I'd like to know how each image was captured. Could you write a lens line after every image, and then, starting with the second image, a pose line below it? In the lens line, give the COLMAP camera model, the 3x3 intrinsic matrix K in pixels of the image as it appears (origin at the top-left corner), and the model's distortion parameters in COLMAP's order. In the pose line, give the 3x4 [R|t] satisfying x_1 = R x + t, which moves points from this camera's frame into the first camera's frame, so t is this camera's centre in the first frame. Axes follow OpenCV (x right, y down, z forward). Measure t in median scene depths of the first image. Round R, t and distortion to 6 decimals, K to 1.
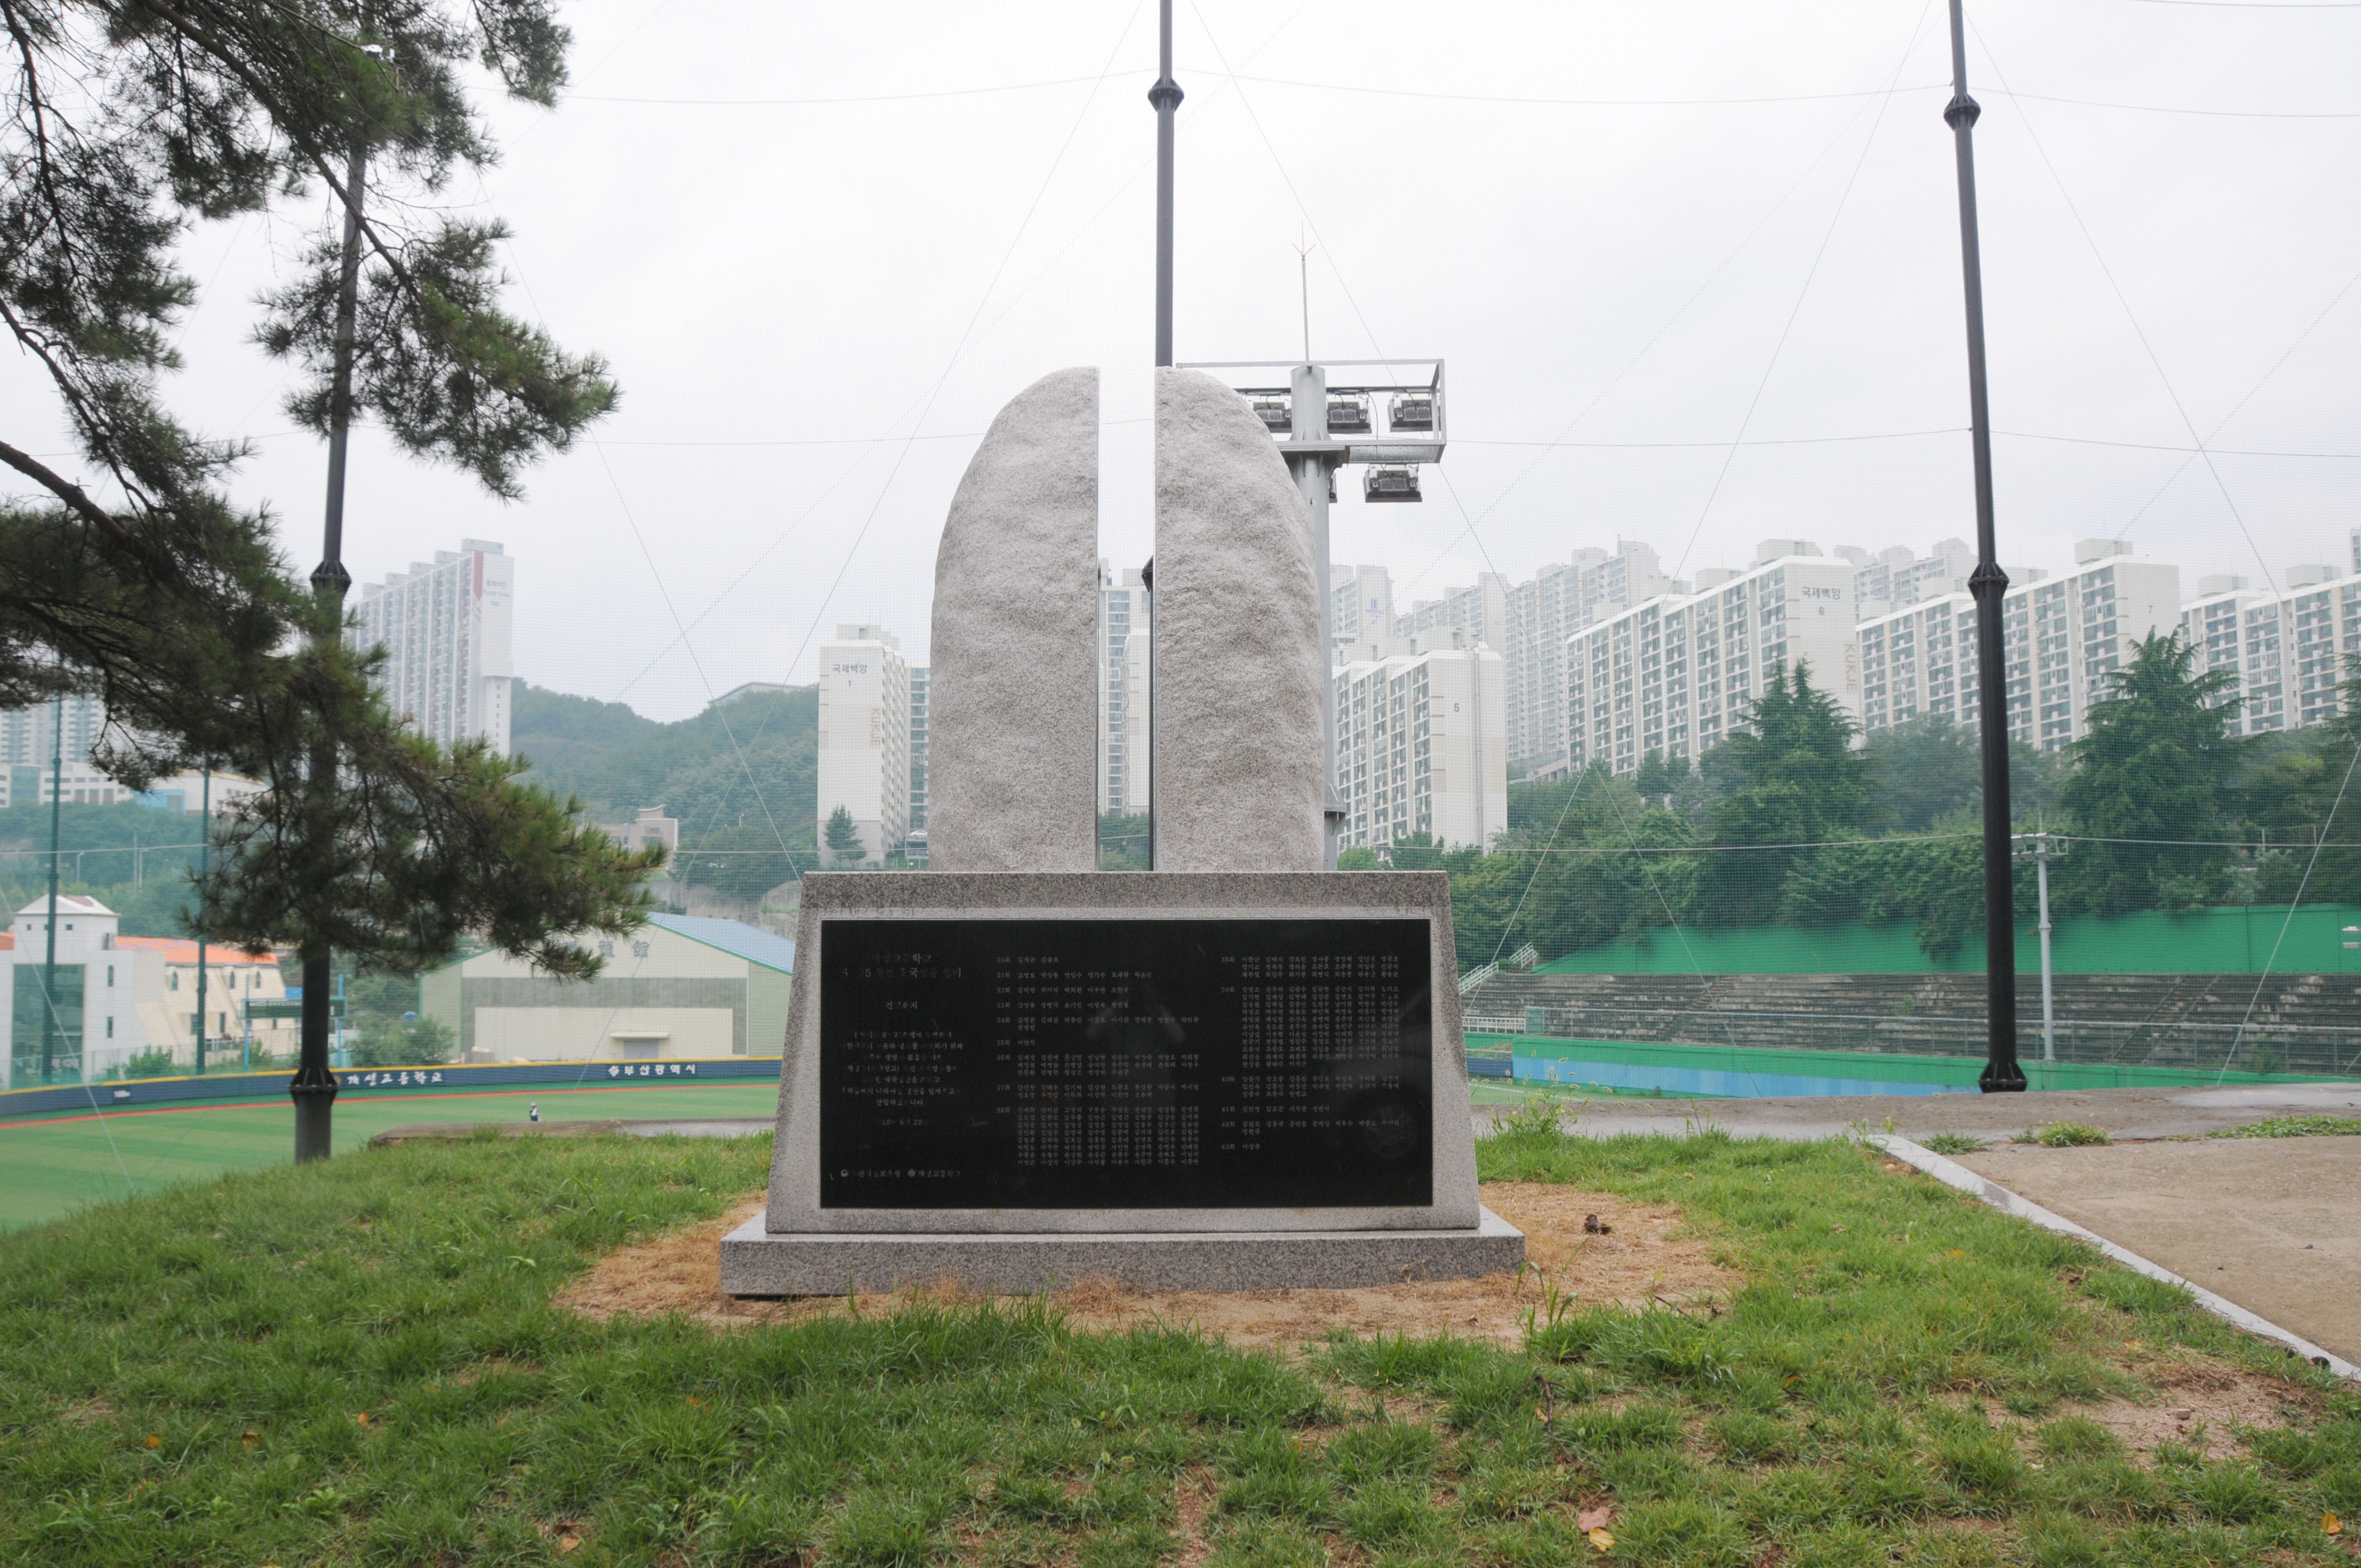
lens RADIAL K [[1823.7, 0, 1173.8], [0, 1823.7, 799.1], [0, 0, 1]] dist [-0.051625, 0.000947]
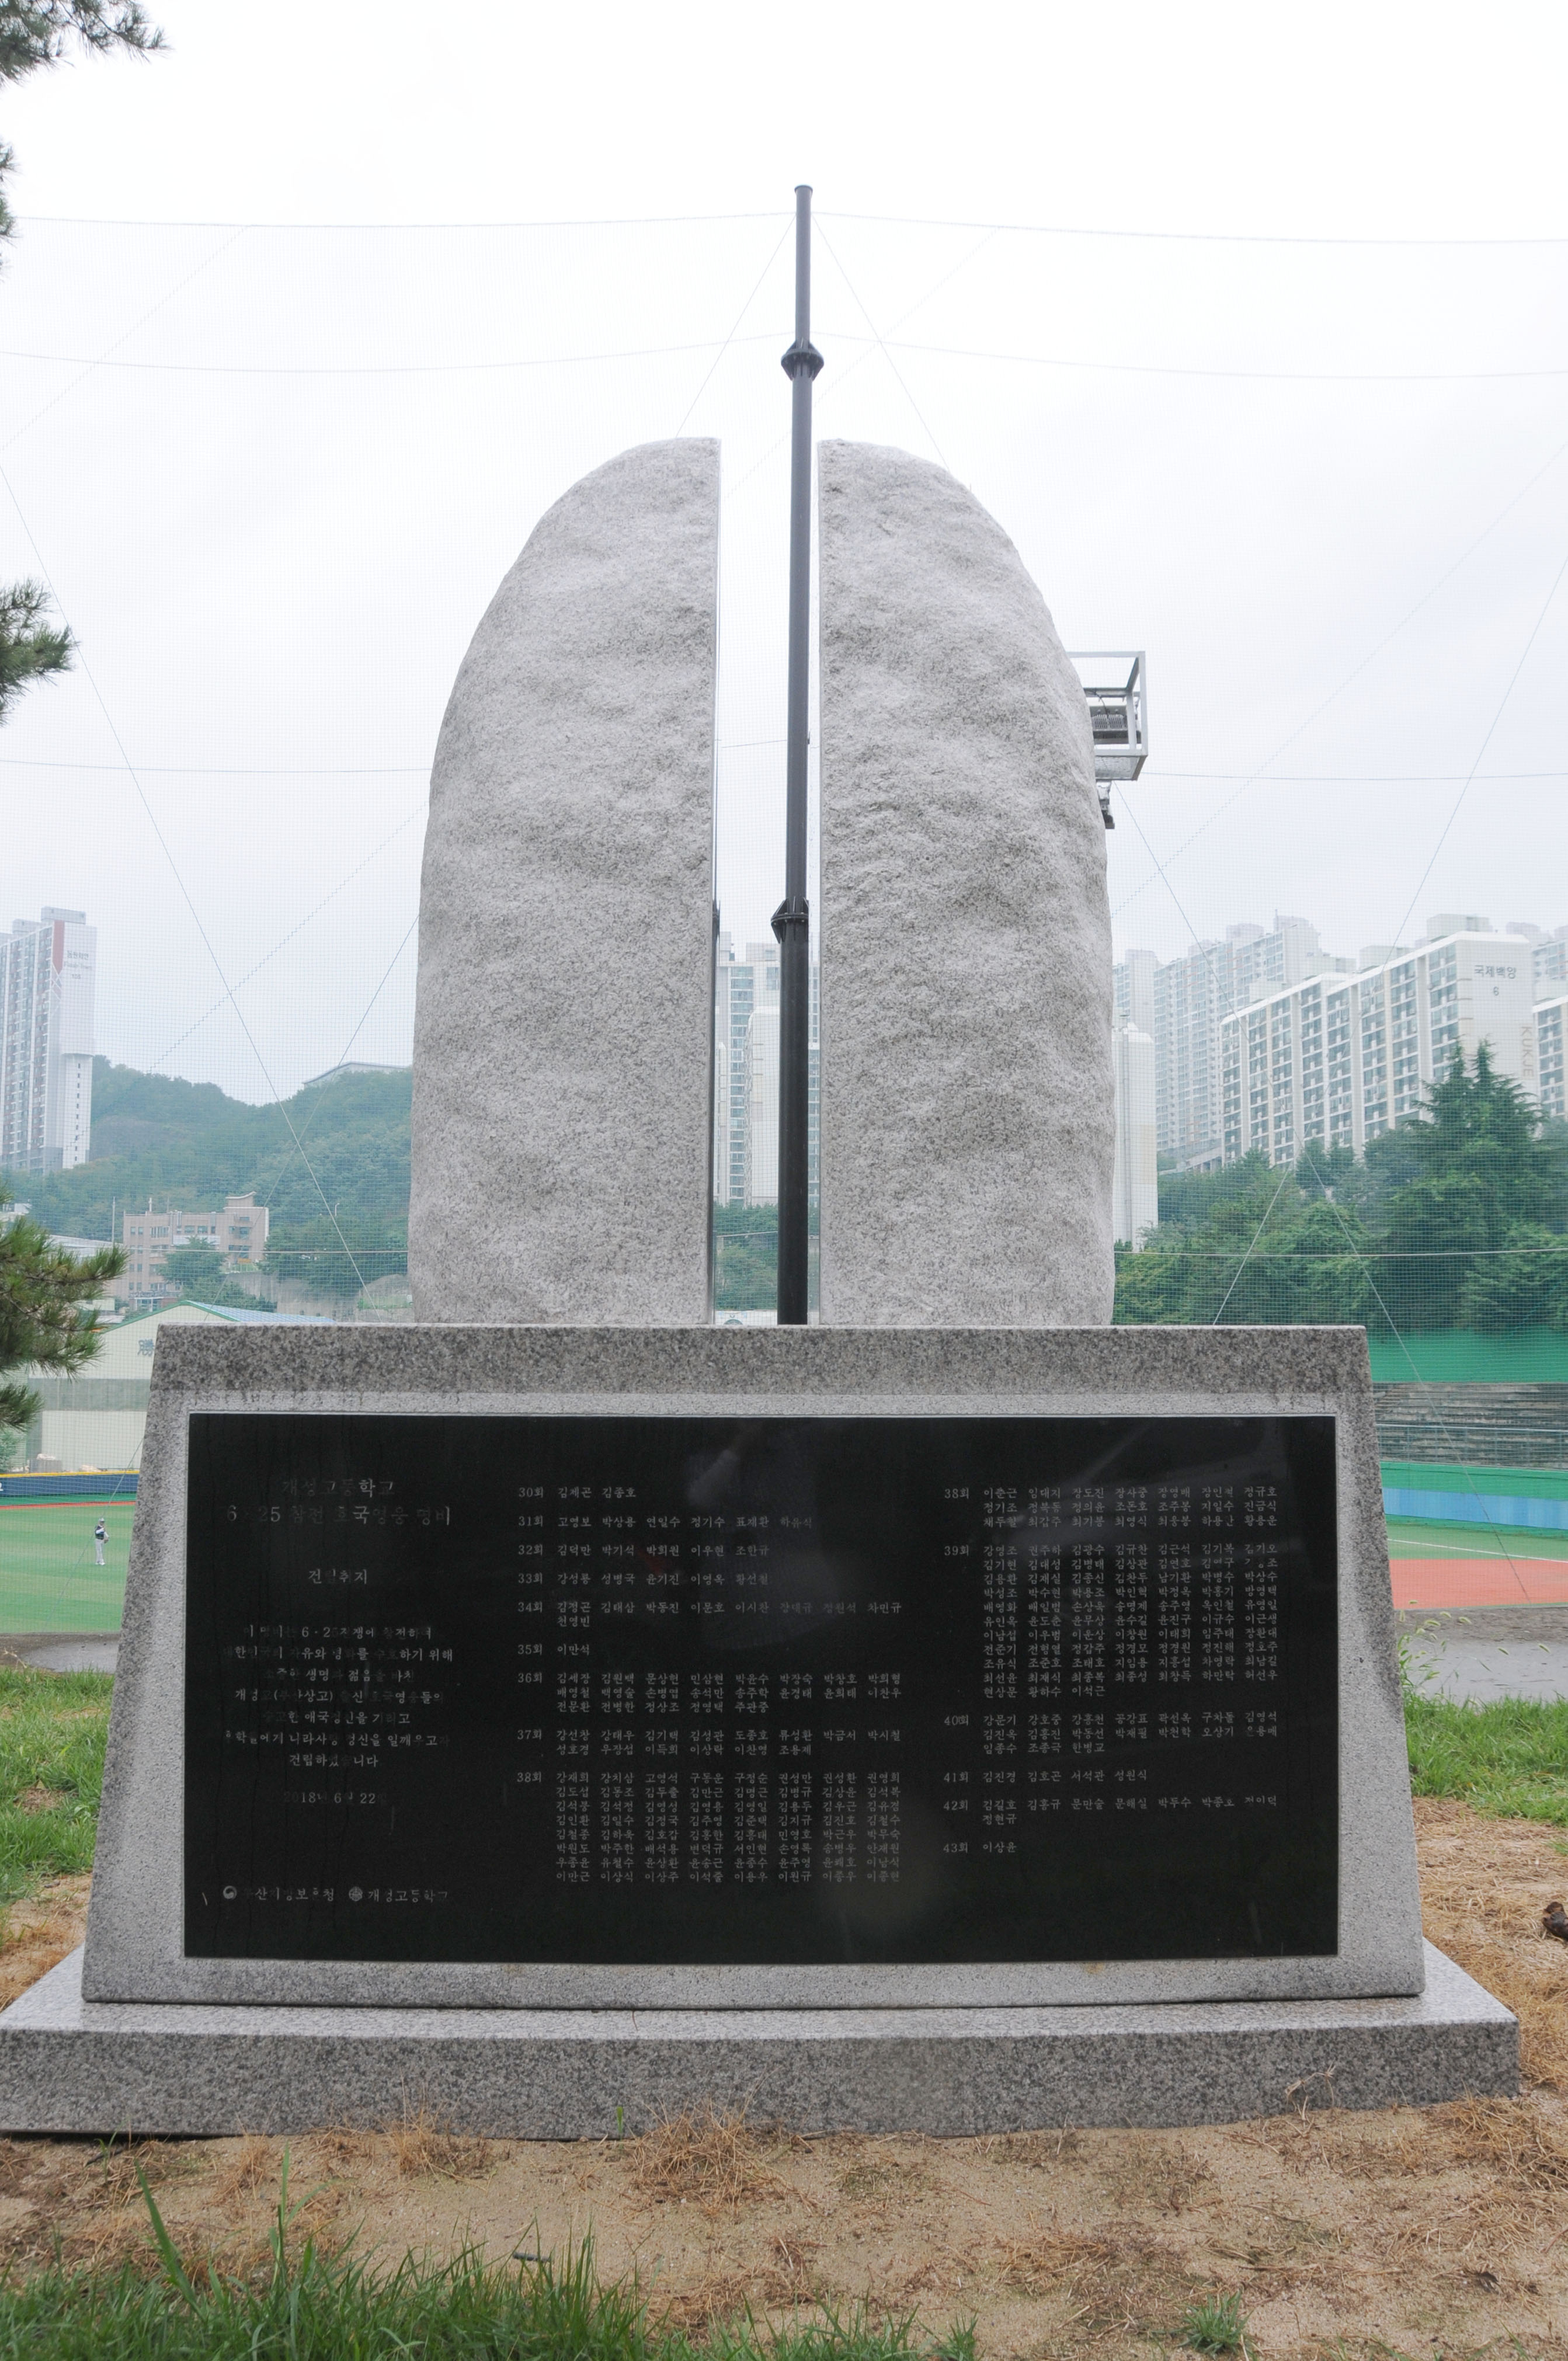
lens RADIAL K [[1823.8, 0, 800.1], [0, 1823.8, 1167.7], [0, 0, 1]] dist [-0.051625, 0.000947]
pose [[0.999982, 0.005354, 0.002704, -0.016379], [-0.005321, 0.999916, -0.011807, 0.000295], [-0.002767, 0.011792, 0.999927, 0.438192]]
